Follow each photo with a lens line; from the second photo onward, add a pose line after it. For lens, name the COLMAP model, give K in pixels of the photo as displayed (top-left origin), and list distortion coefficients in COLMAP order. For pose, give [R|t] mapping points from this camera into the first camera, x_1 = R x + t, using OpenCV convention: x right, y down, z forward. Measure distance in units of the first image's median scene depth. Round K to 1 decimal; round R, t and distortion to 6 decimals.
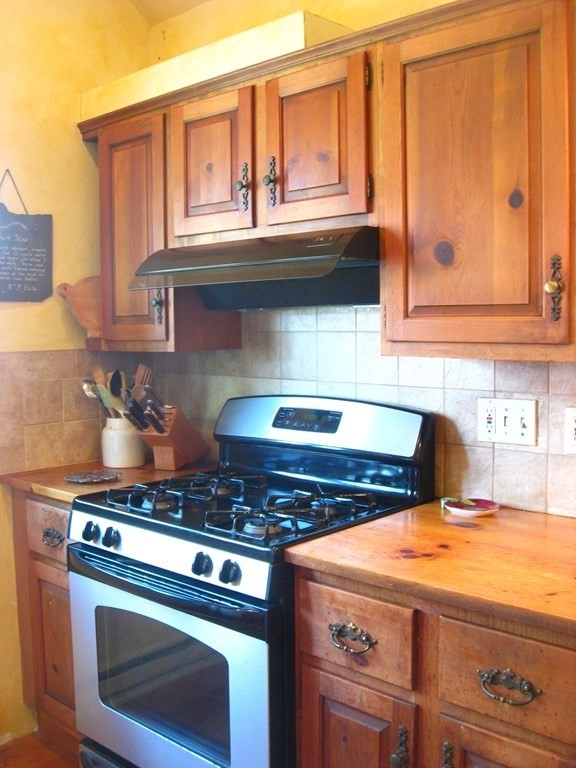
lens RADIAL K [[798.0, 0, 288.0], [0, 798.0, 384.0], [0, 0, 1]] dist [-0.173666, 0.176553]
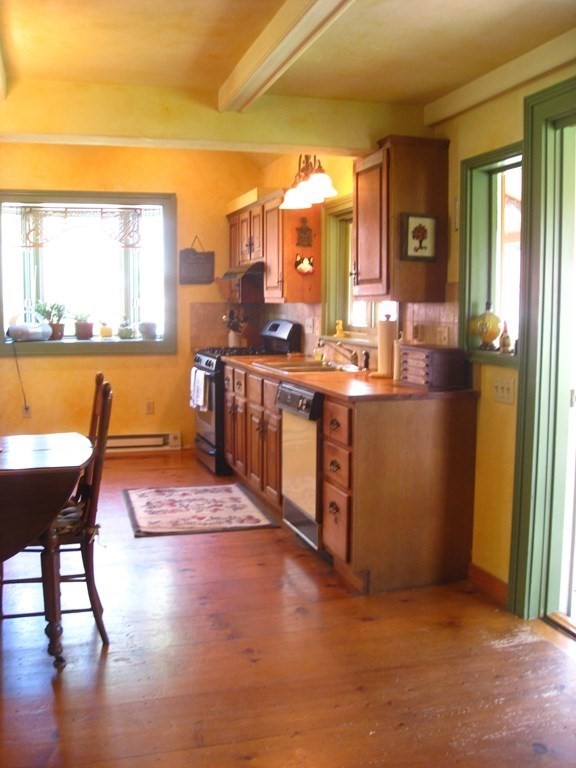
lens RADIAL K [[798.0, 0, 288.0], [0, 798.0, 384.0], [0, 0, 1]] dist [-0.173666, 0.176553]
pose [[0.860905, 0.063024, -0.504847, 1.350694], [-0.046517, 0.997892, 0.045249, 0.103383], [0.506635, -0.015471, 0.862022, -1.246625]]
